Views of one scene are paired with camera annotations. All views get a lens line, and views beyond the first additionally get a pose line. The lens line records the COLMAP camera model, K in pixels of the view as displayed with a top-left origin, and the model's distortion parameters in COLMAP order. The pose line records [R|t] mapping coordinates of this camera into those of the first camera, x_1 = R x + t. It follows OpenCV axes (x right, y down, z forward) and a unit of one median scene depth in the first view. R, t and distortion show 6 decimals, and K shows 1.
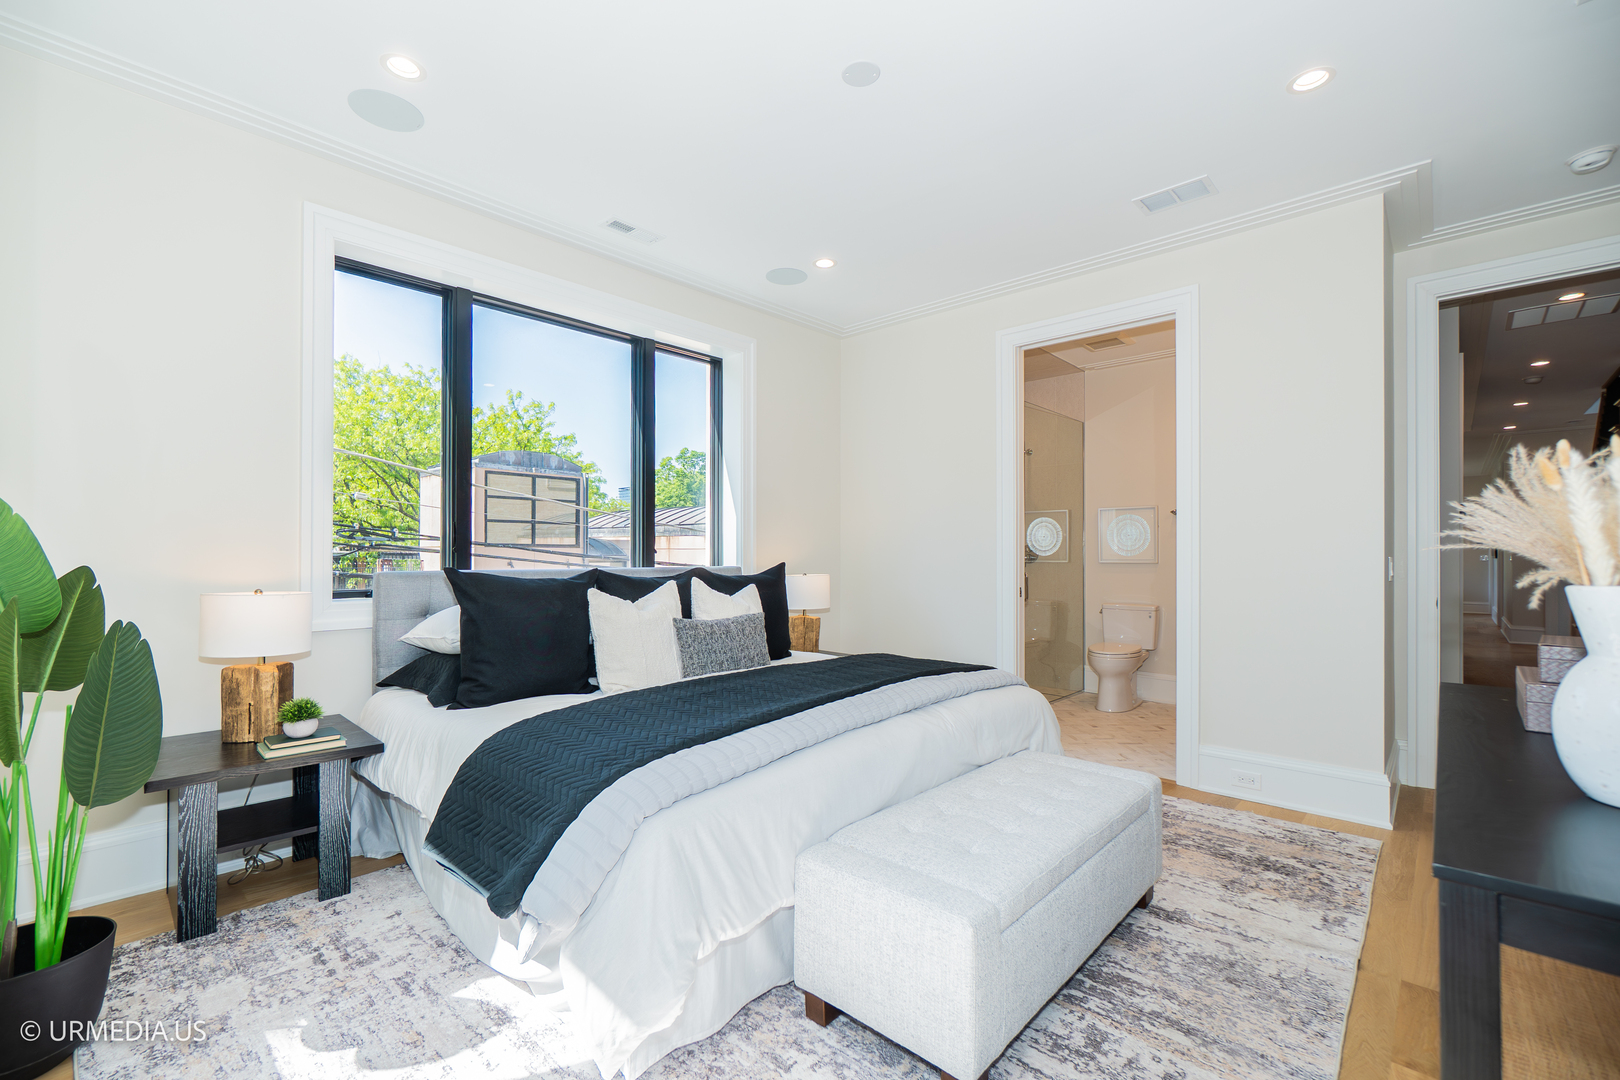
lens RADIAL K [[677.3, 0, 807.4], [0, 677.3, 564.1], [0, 0, 1]] dist [-0.000966, -0.000008]
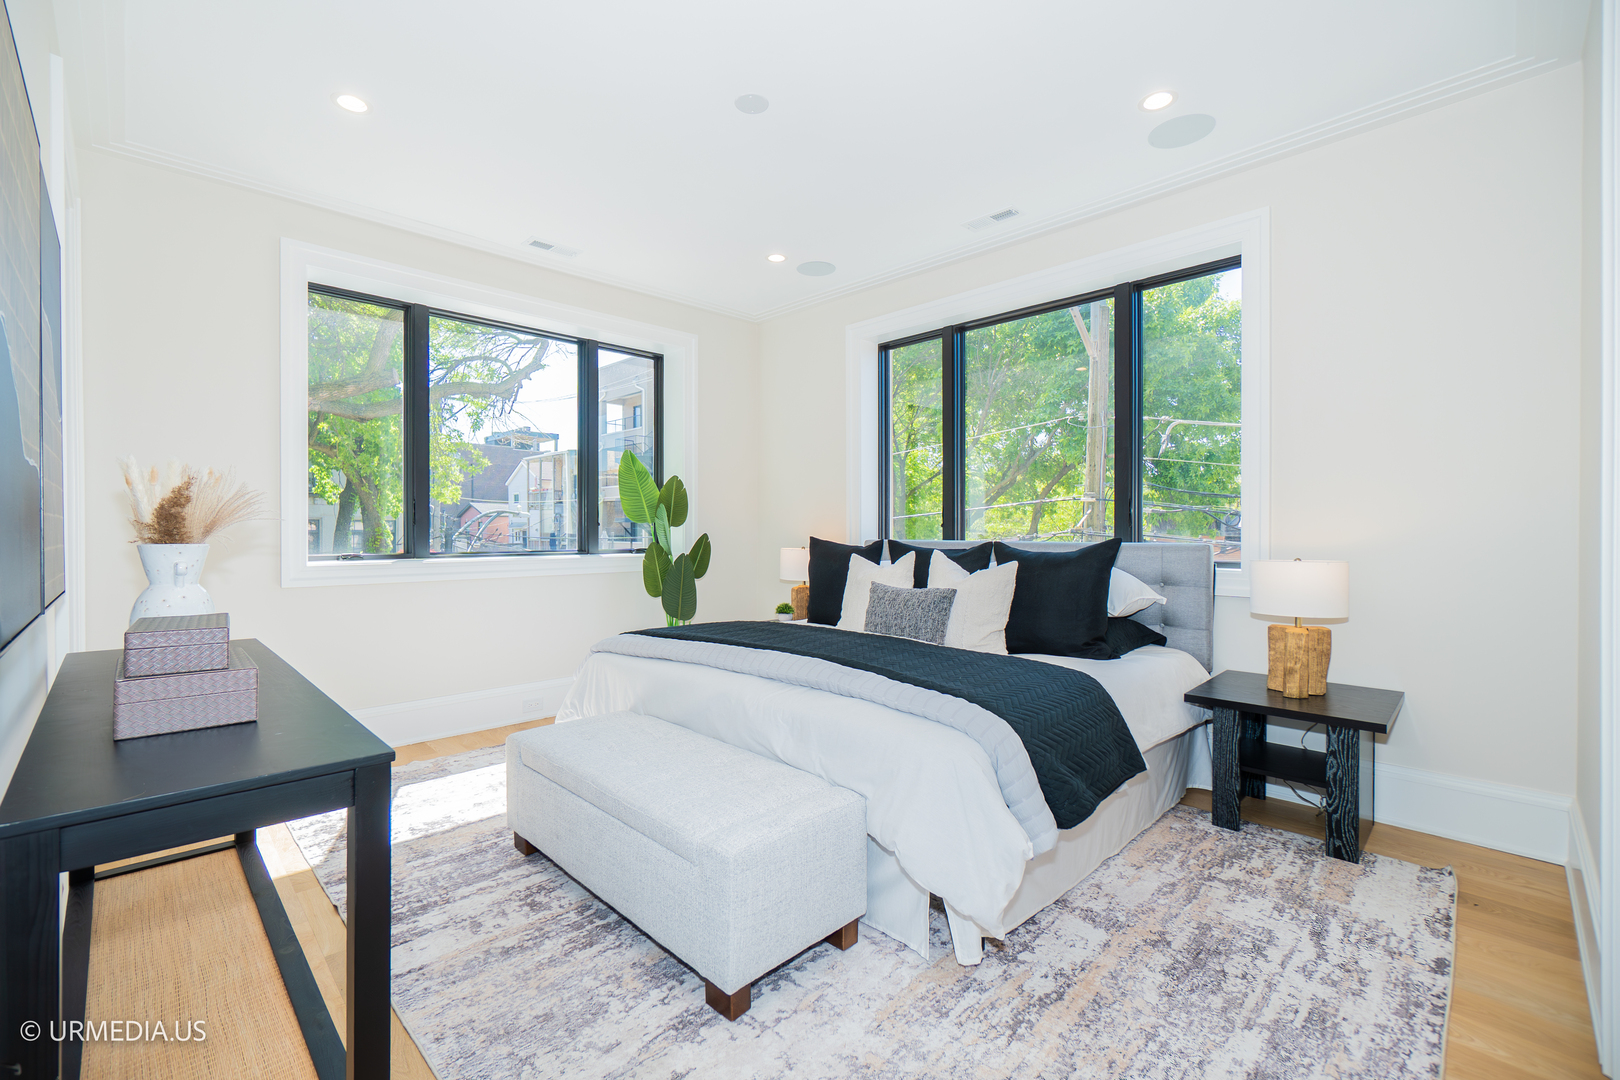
lens RADIAL K [[694.7, 0, 822.4], [0, 694.7, 532.5], [0, 0, 1]] dist [-0.003015, -0.000064]
pose [[-0.025104, 0.002603, -0.999681, 1.501050], [-0.002314, 0.999994, 0.002662, -0.015553], [0.999682, 0.002381, -0.025098, 1.364363]]
